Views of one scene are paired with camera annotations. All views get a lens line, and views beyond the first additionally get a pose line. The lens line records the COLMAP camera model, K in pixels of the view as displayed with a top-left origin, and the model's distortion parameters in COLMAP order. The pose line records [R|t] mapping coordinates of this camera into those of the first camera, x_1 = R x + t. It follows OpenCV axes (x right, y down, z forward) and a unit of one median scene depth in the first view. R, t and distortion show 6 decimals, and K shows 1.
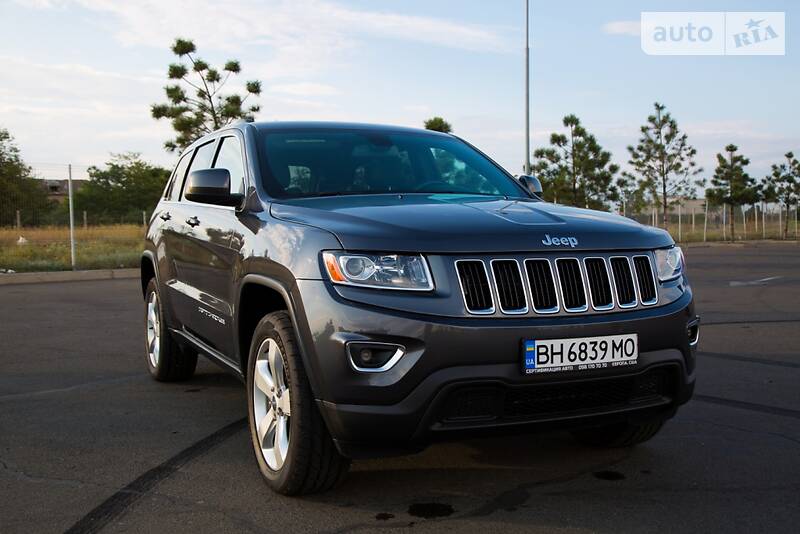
lens RADIAL K [[876.8, 0, 379.7], [0, 876.8, 276.3], [0, 0, 1]] dist [-0.012965, 0.000000]
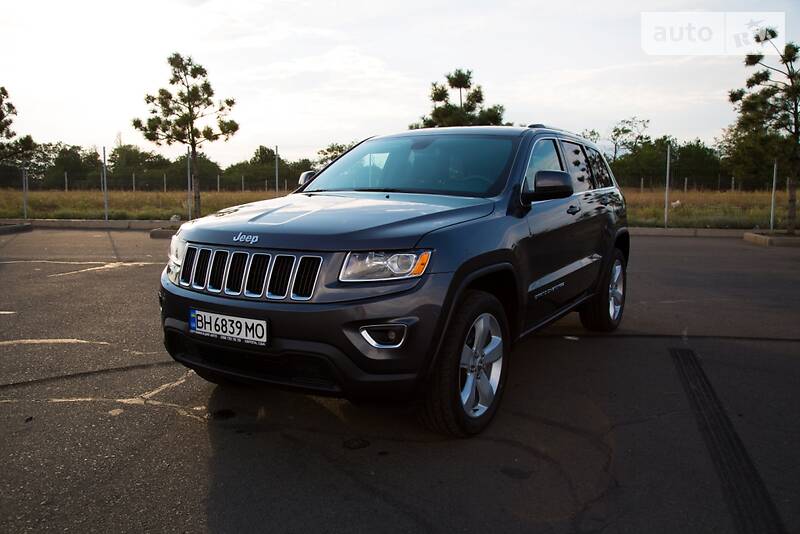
lens RADIAL K [[633.3, 0, 364.1], [0, 633.3, 271.6], [0, 0, 1]] dist [-0.006675, -0.001862]
pose [[0.544061, 0.117254, -0.830812, 1.103596], [-0.052210, 0.992999, 0.105954, -0.102539], [0.837420, -0.014268, 0.546374, 0.658309]]
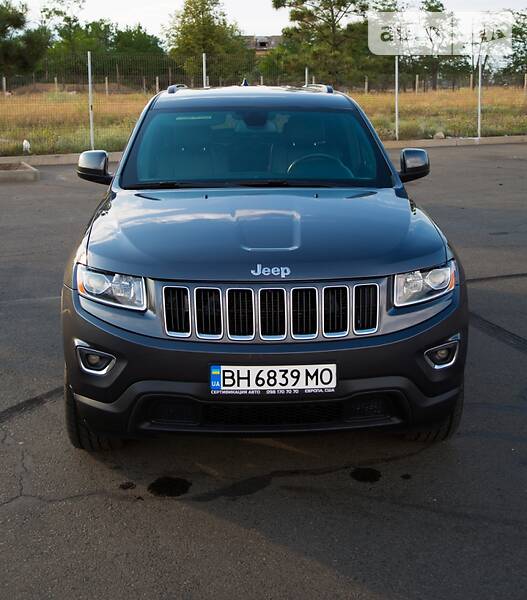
lens RADIAL K [[857.4, 0, 243.8], [0, 857.4, 225.4], [0, 0, 1]] dist [-0.028400, 0.000000]
pose [[0.927246, 0.065071, -0.368755, 0.575346], [-0.023325, 0.992910, 0.116558, -0.223741], [0.373725, -0.099477, 0.922190, 0.024577]]
